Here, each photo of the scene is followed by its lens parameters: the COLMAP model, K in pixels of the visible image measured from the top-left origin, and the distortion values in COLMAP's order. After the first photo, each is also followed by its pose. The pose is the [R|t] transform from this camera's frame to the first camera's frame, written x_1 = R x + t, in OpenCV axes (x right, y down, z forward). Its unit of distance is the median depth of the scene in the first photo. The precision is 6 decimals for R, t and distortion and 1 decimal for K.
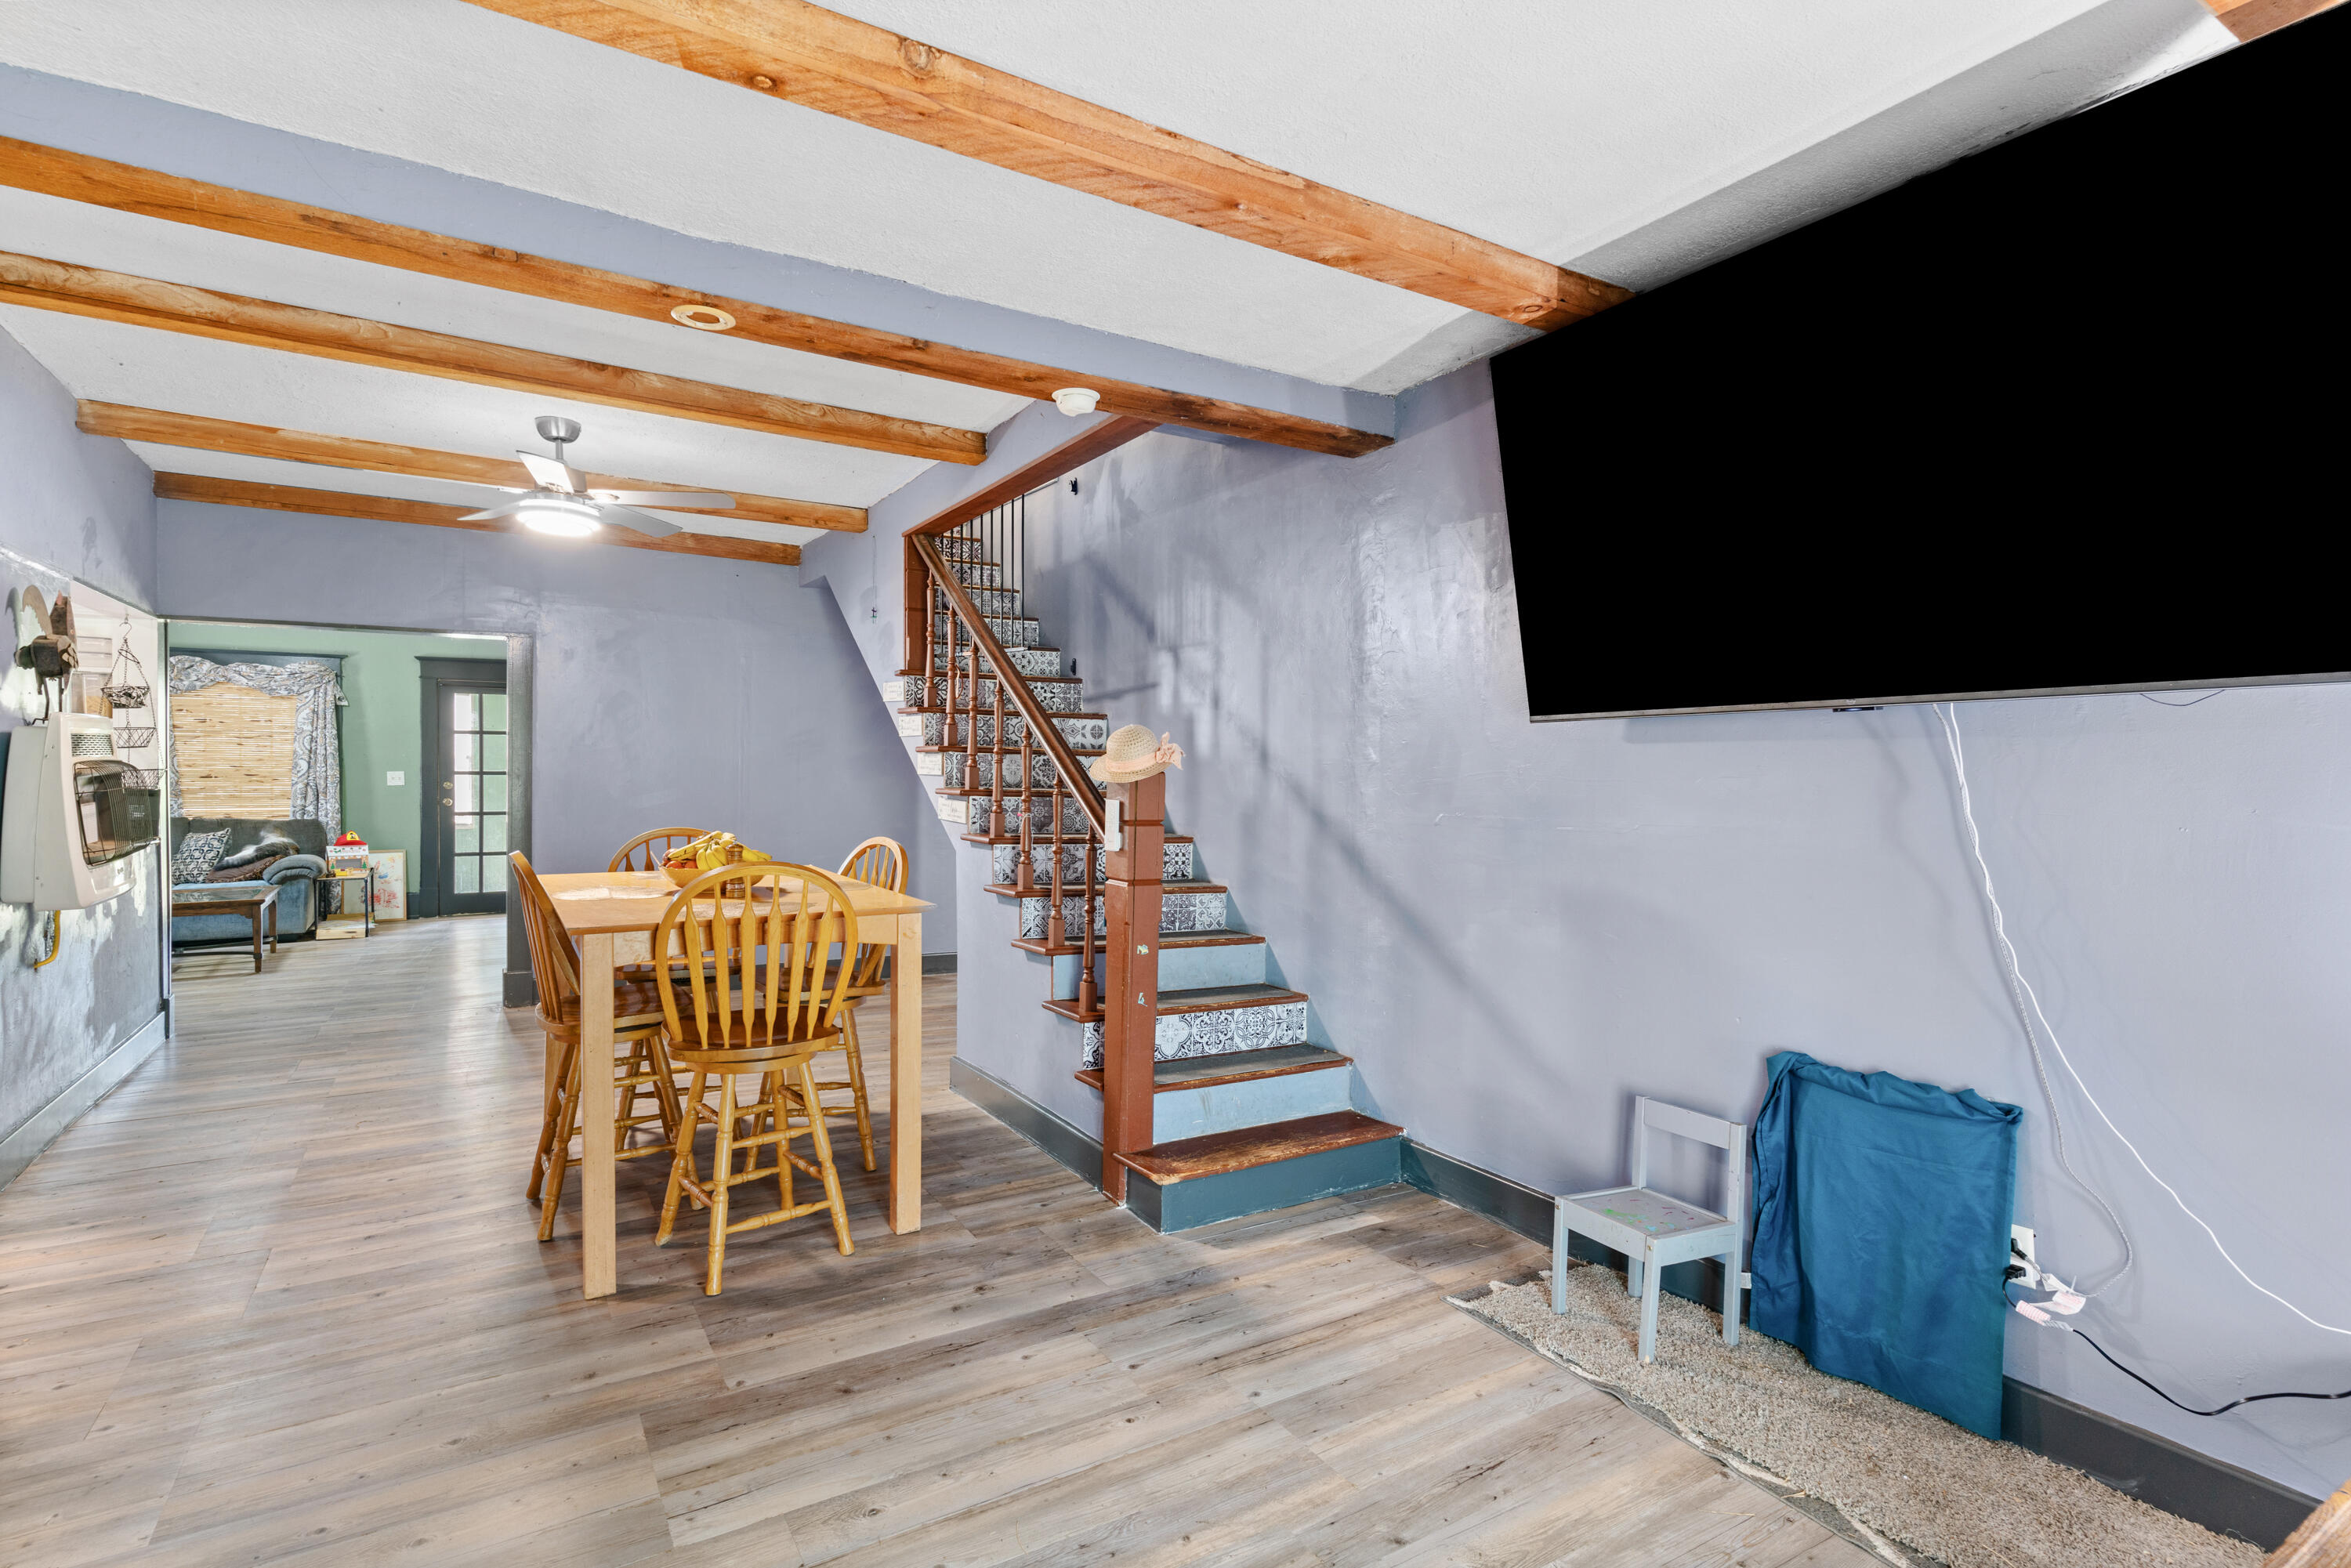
lens RADIAL K [[1125.6, 0, 1158.6], [0, 1125.6, 789.2], [0, 0, 1]] dist [-0.001971, -0.000045]
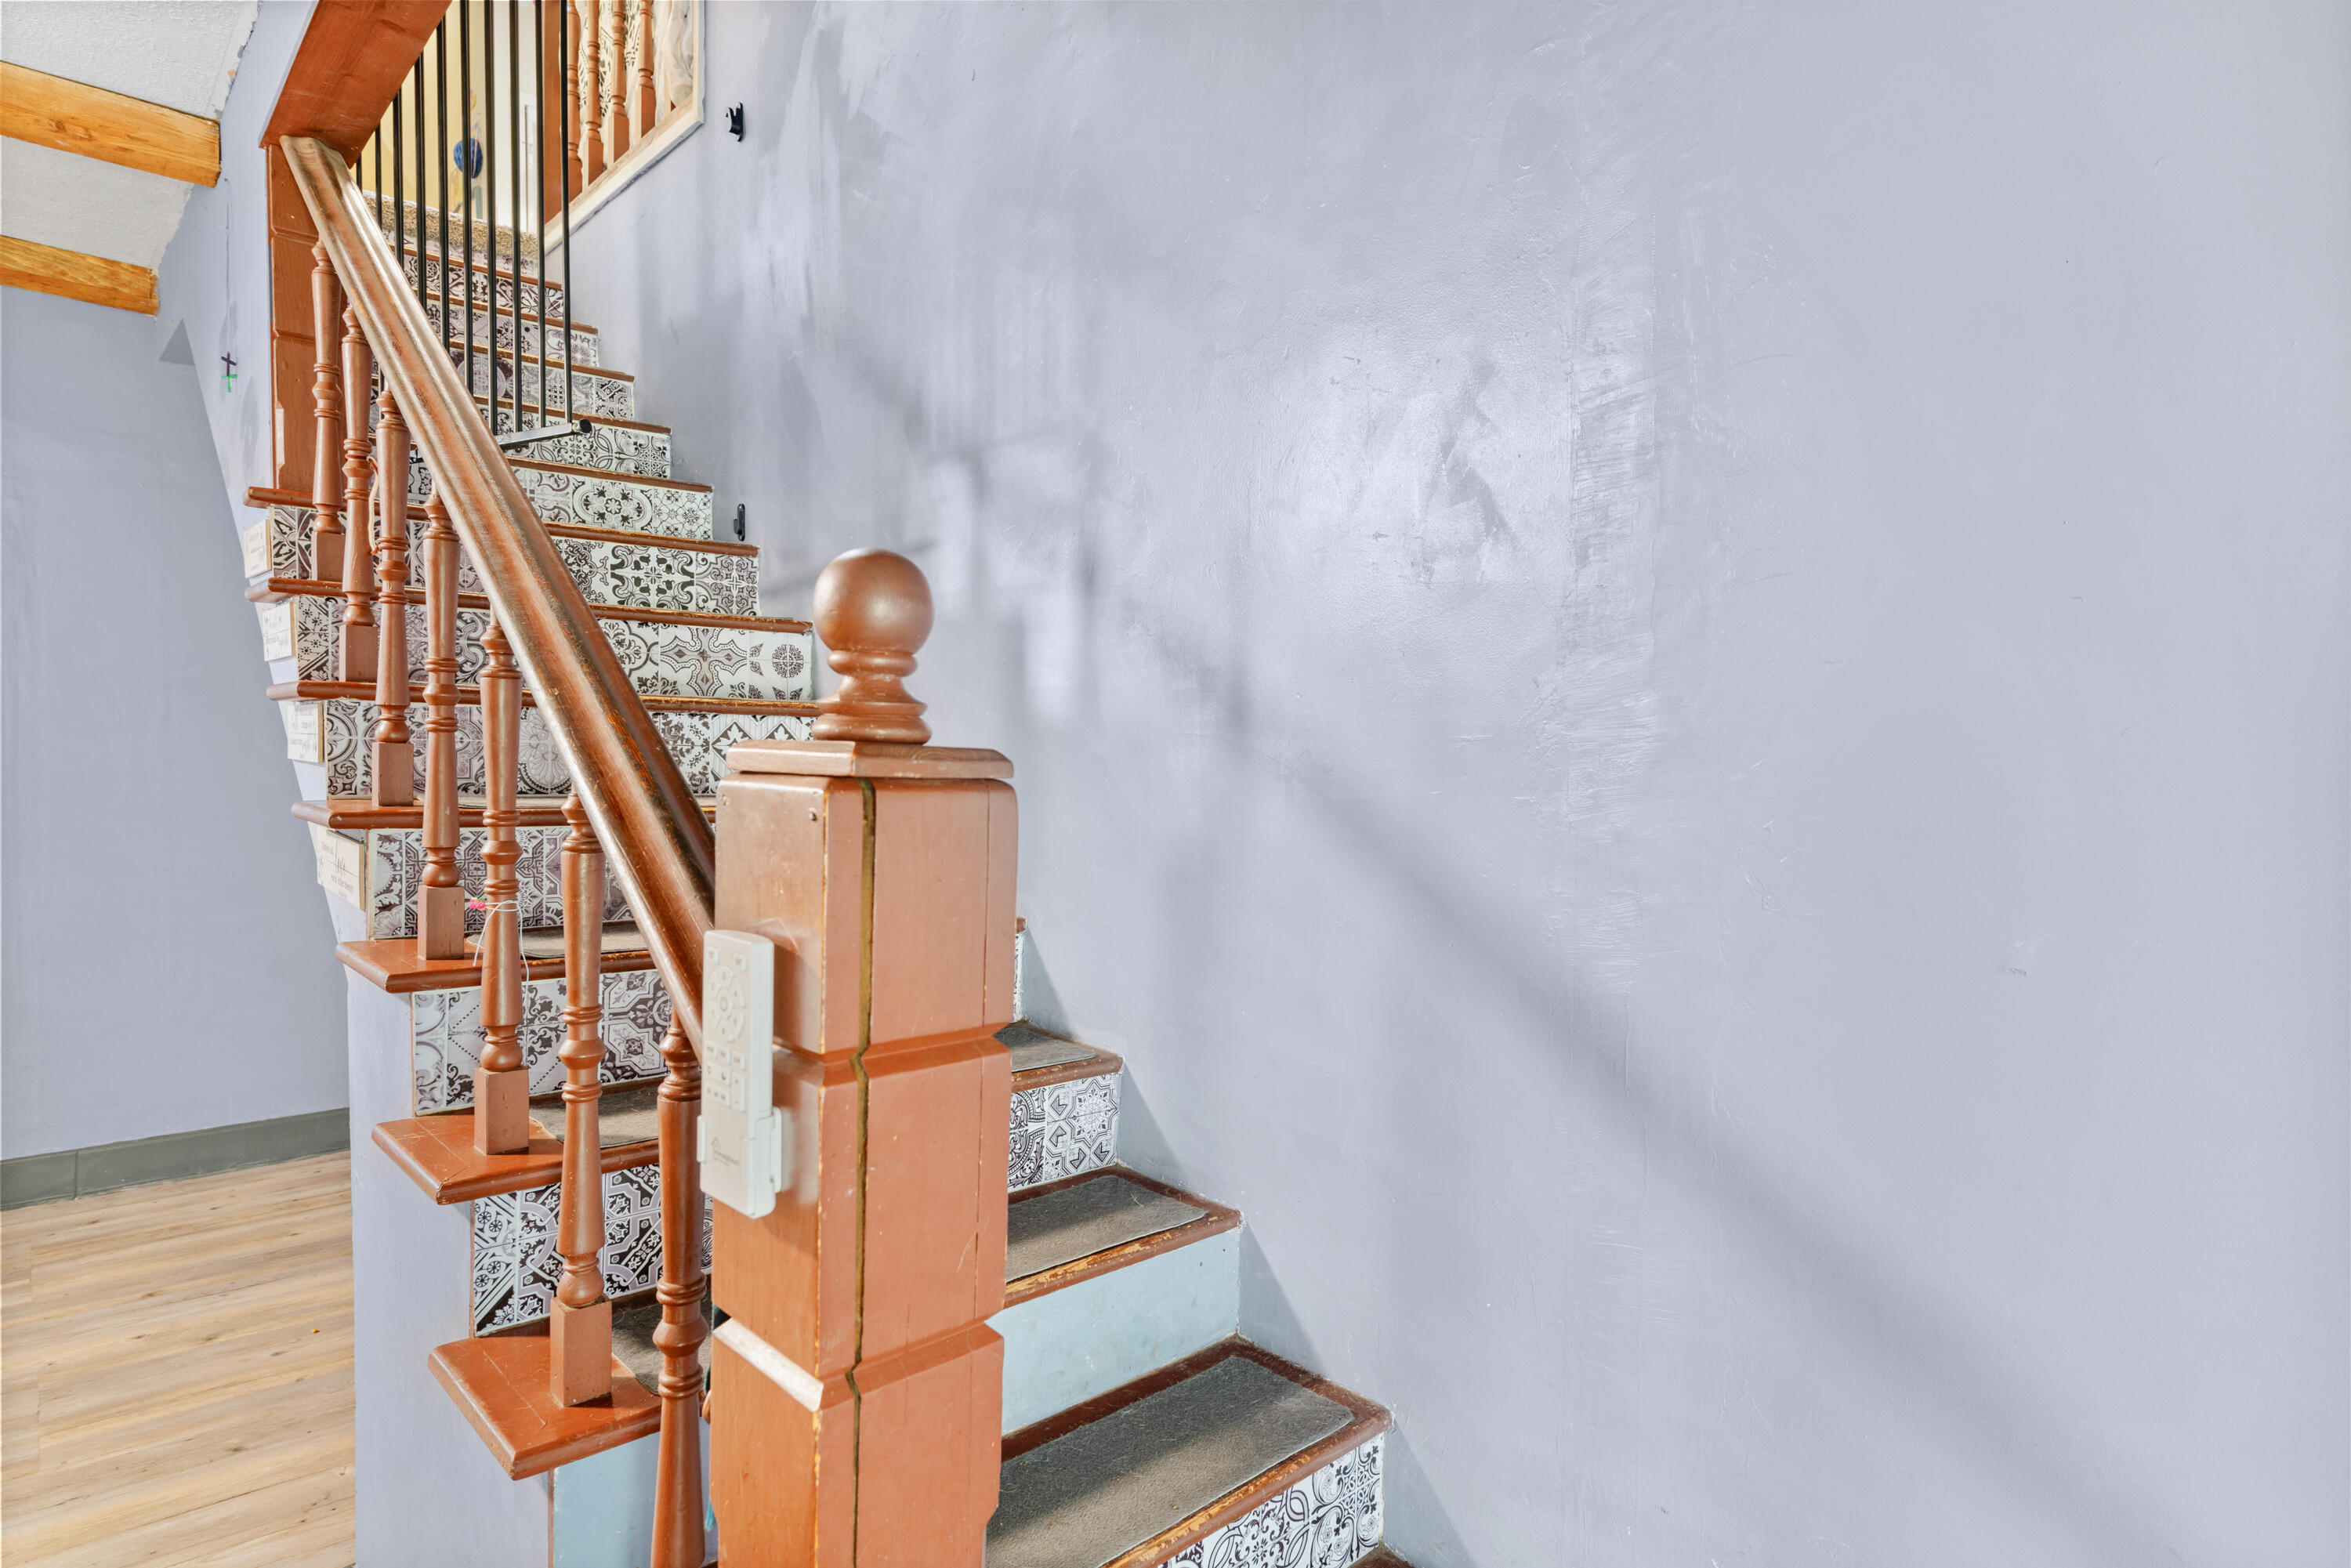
lens RADIAL K [[1290.5, 0, 1173.1], [0, 1290.5, 787.8], [0, 0, 1]] dist [0.004763, 0.000691]
pose [[0.980010, -0.002896, 0.198929, -0.009702], [-0.001146, 0.999795, 0.020203, -0.014632], [-0.198947, -0.020027, 0.979806, 0.592032]]
